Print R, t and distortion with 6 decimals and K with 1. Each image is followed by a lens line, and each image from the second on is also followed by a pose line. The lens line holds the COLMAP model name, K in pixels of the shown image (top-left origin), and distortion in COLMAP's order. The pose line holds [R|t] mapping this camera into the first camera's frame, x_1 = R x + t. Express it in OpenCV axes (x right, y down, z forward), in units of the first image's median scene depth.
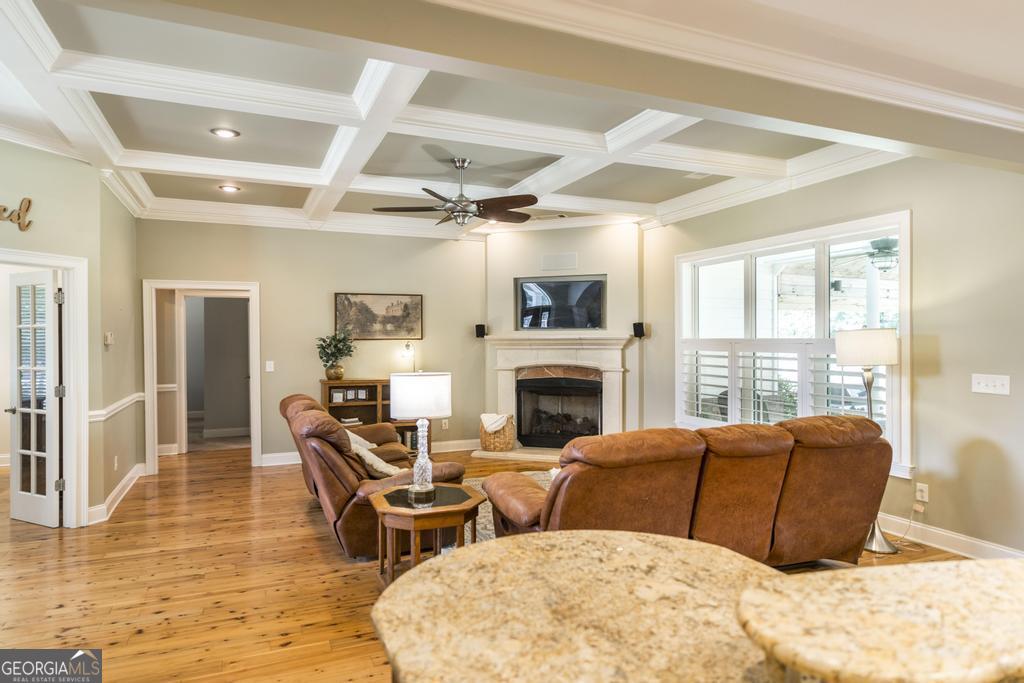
lens RADIAL K [[682.3, 0, 585.7], [0, 682.3, 340.3], [0, 0, 1]] dist [0.000266, 0.002743]
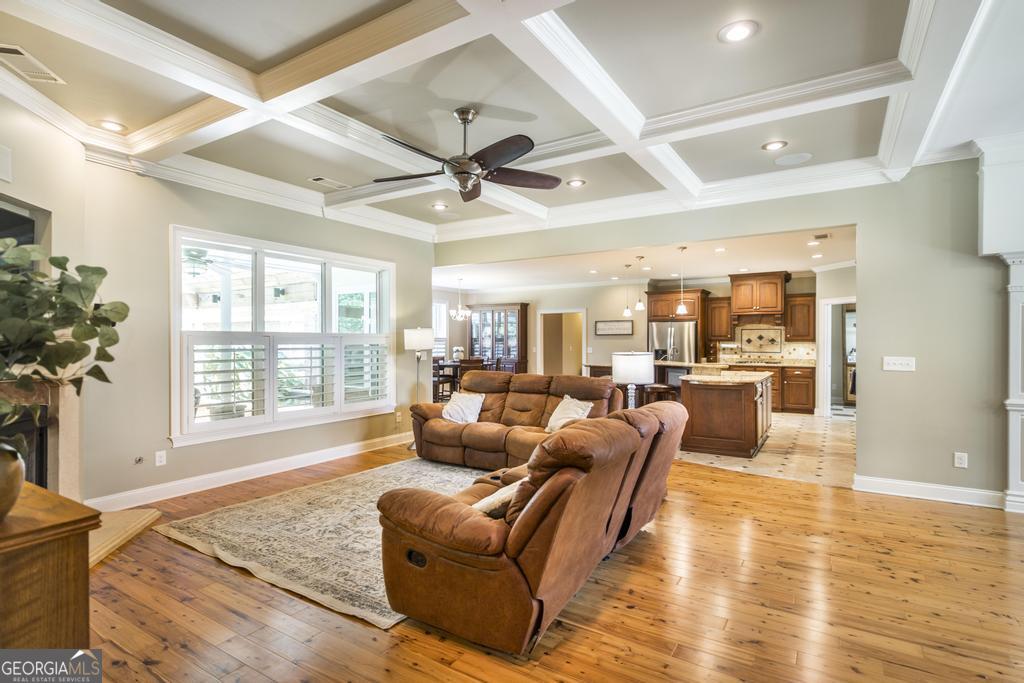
lens RADIAL K [[527.5, 0, 475.5], [0, 527.5, 343.3], [0, 0, 1]] dist [-0.000292, -0.000387]
pose [[-0.485684, -0.001964, 0.874132, -1.262889], [-0.002641, 0.999996, 0.000780, 0.028420], [-0.874130, -0.001930, -0.485688, 2.183001]]
